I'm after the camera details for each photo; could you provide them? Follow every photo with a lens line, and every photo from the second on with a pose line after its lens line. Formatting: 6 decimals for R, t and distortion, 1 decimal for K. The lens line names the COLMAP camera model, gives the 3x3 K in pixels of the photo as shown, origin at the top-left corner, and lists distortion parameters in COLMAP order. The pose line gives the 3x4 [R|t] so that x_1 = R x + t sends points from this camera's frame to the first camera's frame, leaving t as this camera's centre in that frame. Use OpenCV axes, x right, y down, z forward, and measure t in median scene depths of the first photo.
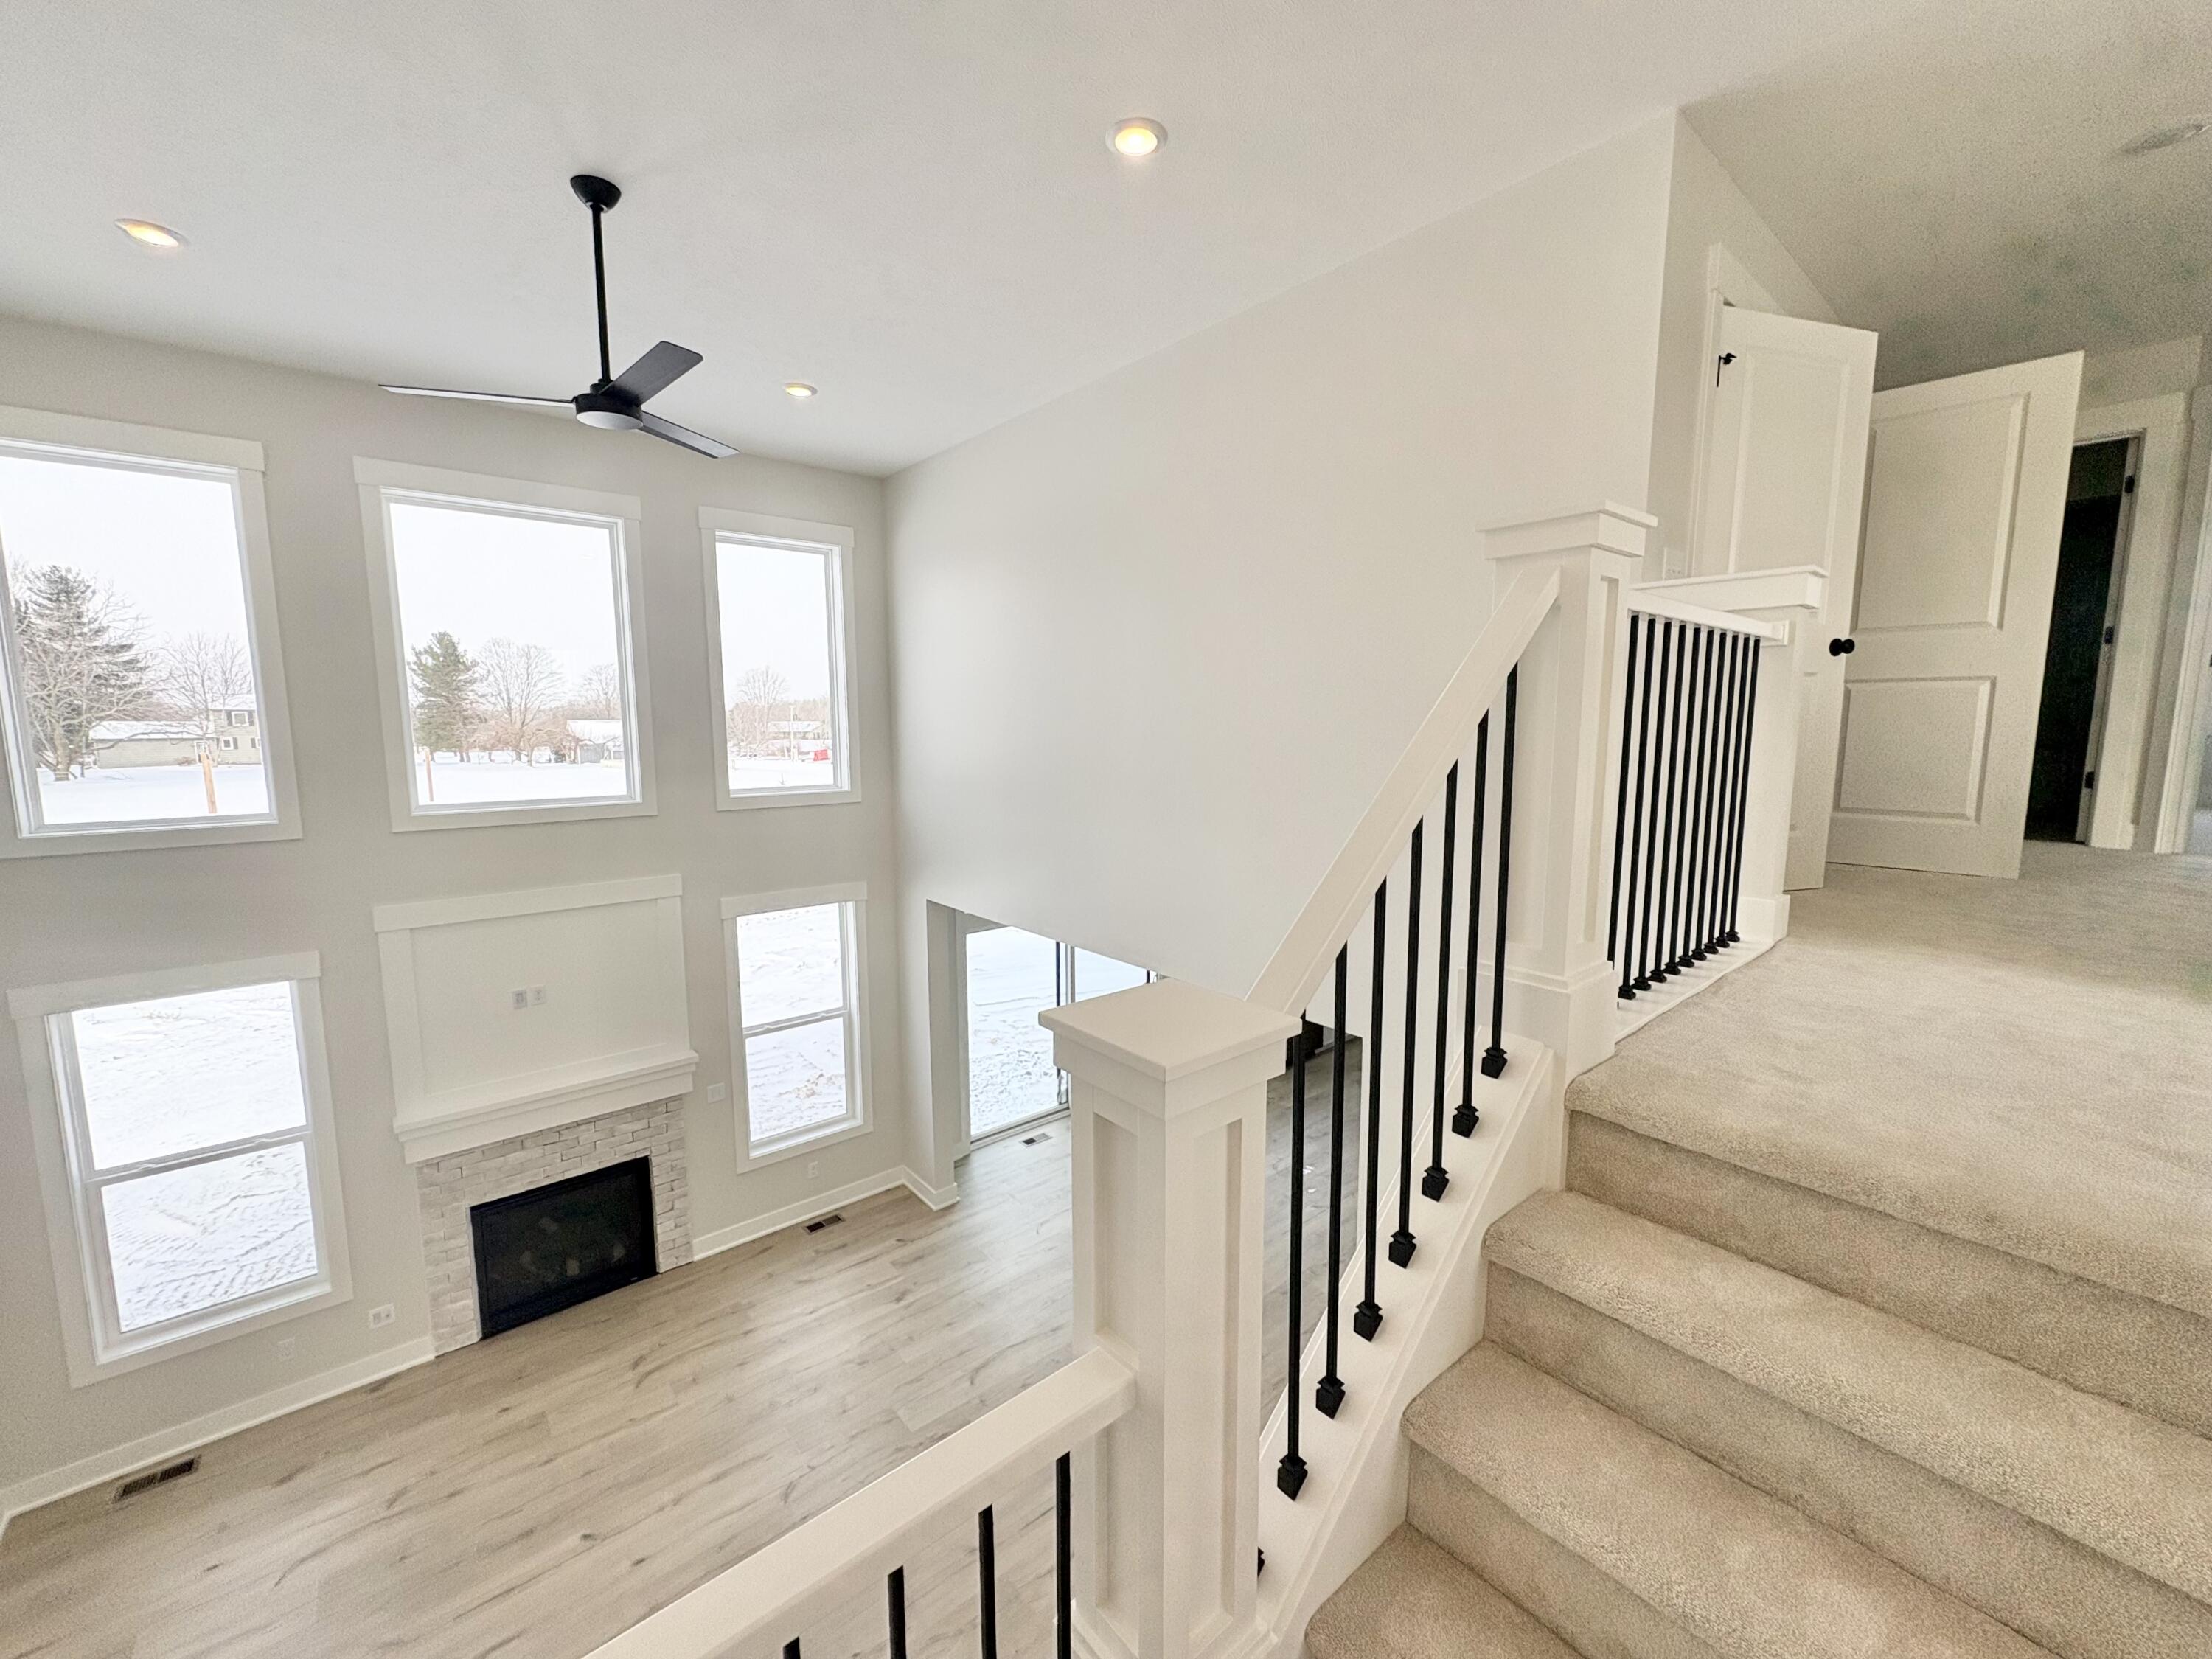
lens RADIAL K [[872.5, 0, 1106.0], [0, 872.5, 829.5], [0, 0, 1]] dist [0.000594, 0.000165]
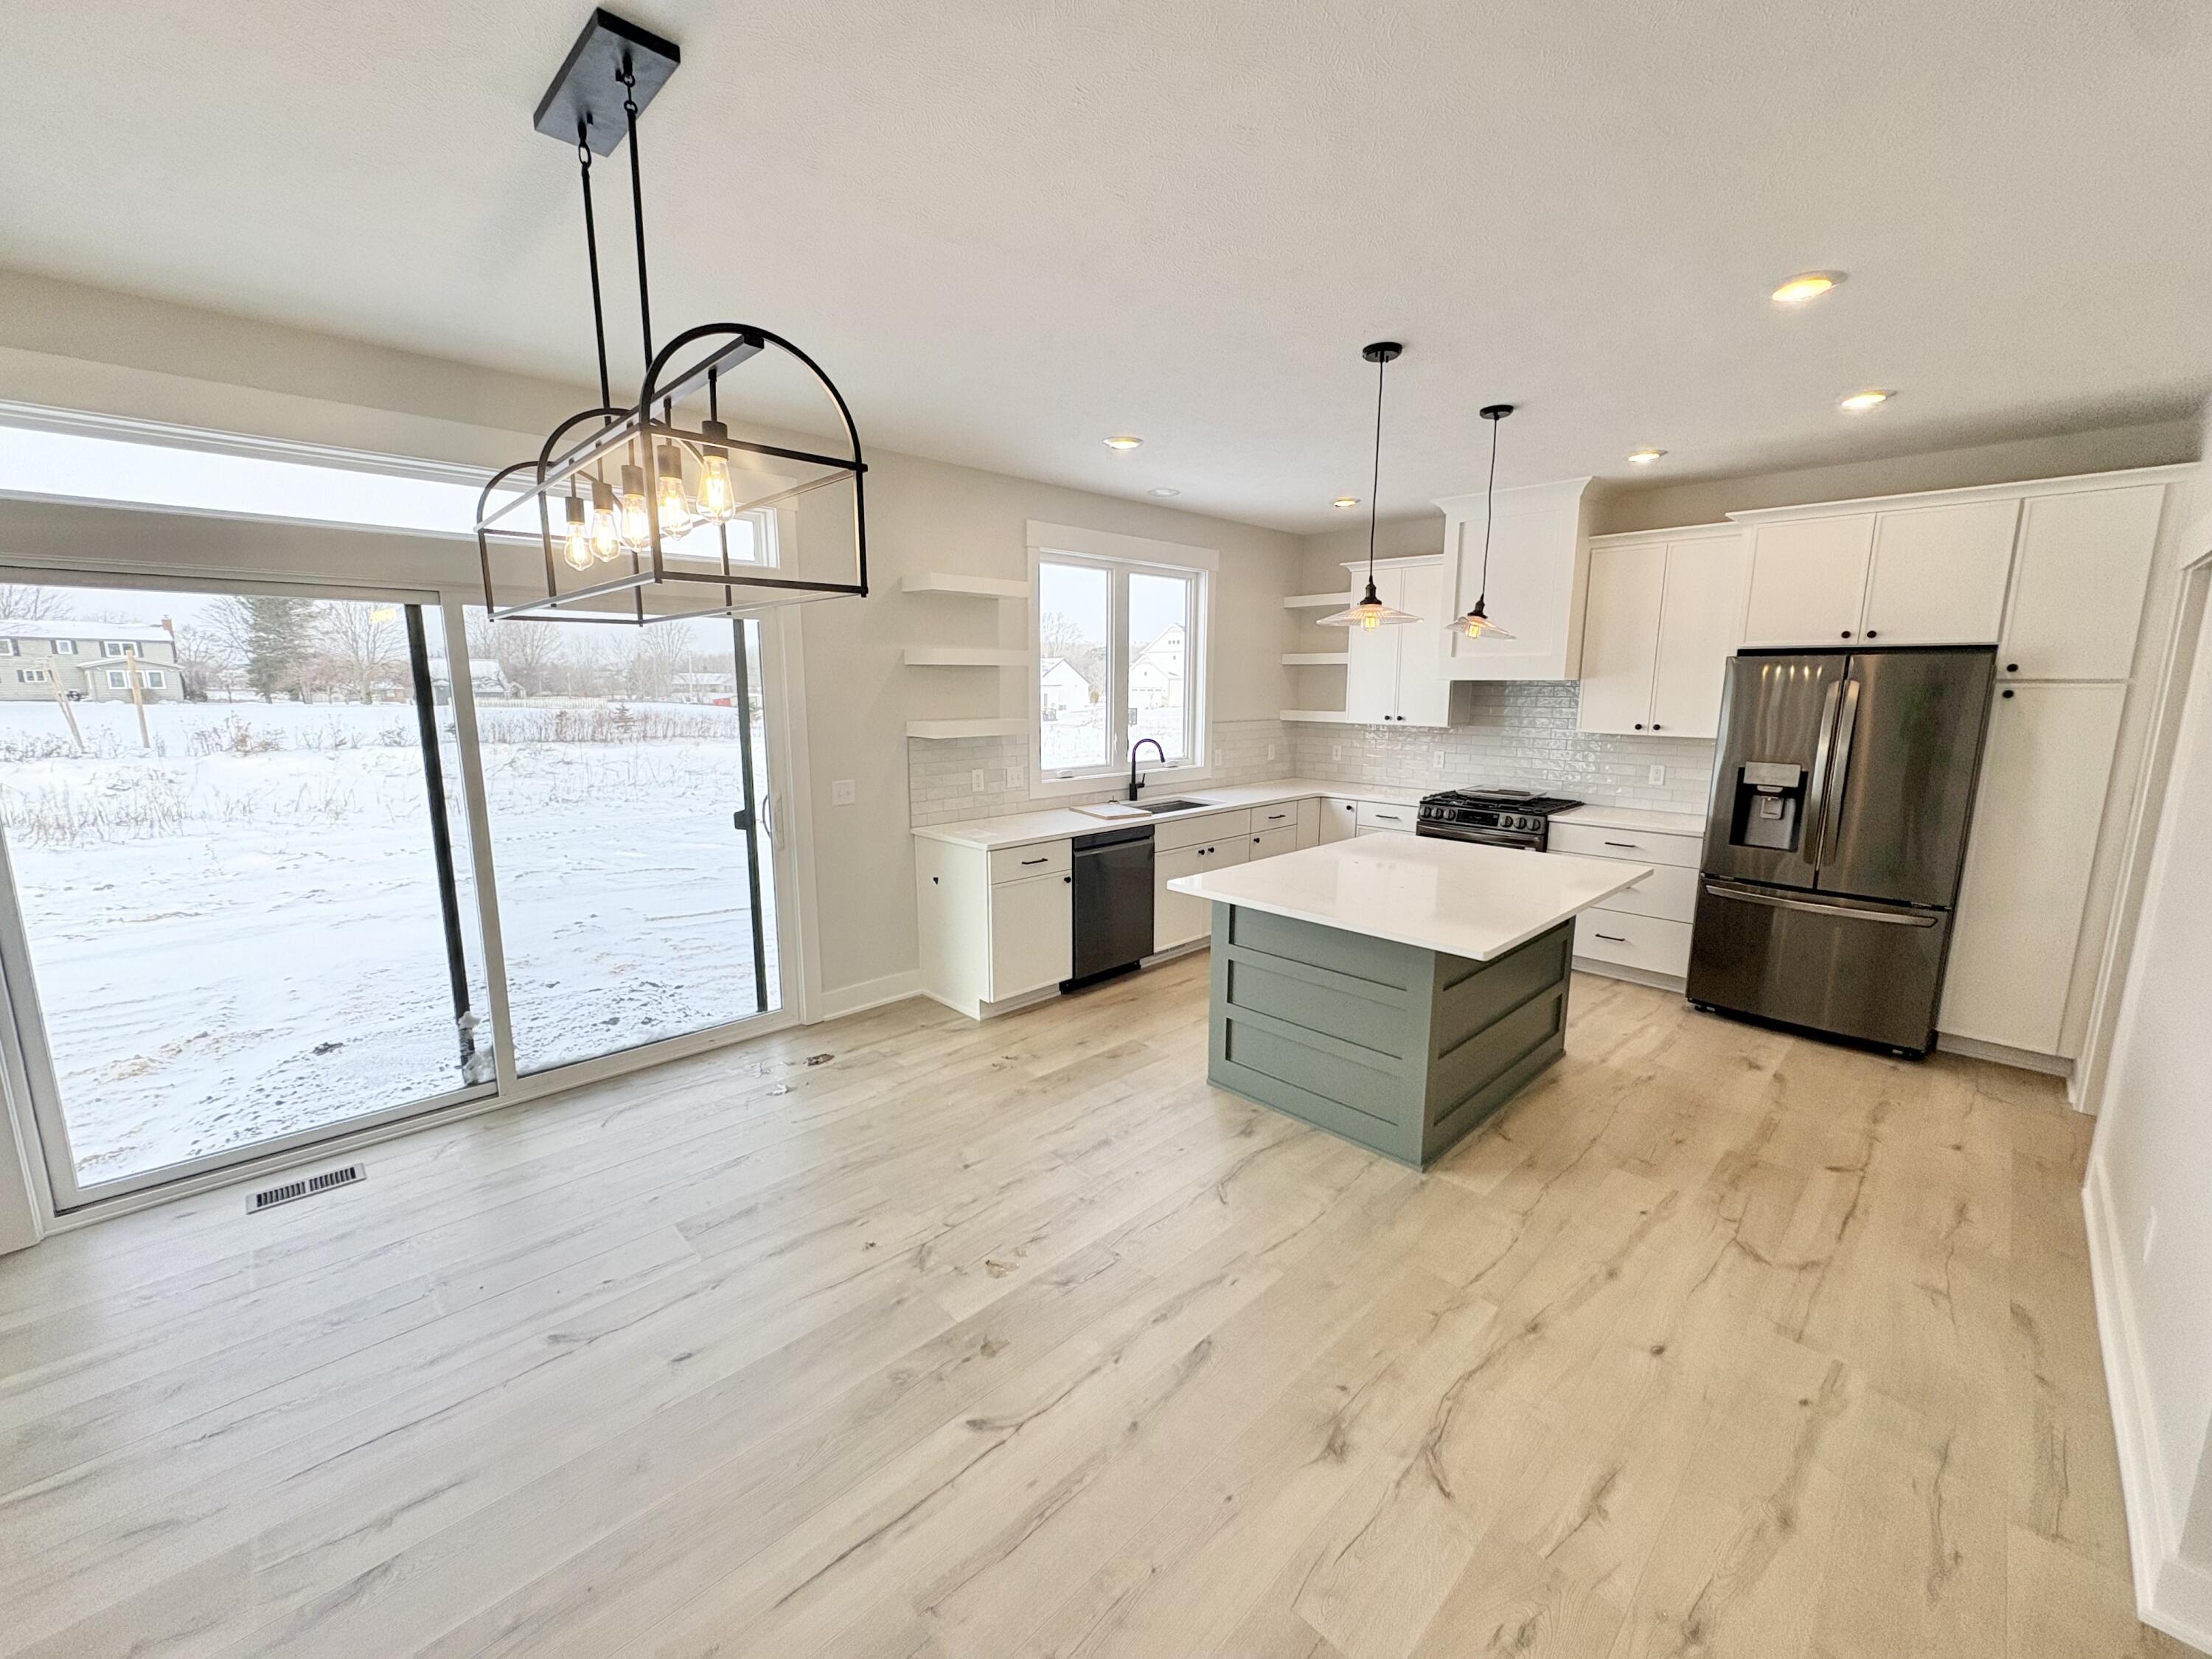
lens RADIAL K [[875.1, 0, 1101.6], [0, 875.1, 828.6], [0, 0, 1]] dist [-0.000635, 0.000840]
pose [[0.997226, -0.006697, 0.074125, 0.308552], [0.003363, 0.998980, 0.045020, 0.258687], [-0.074351, -0.044646, 0.996232, 0.841093]]
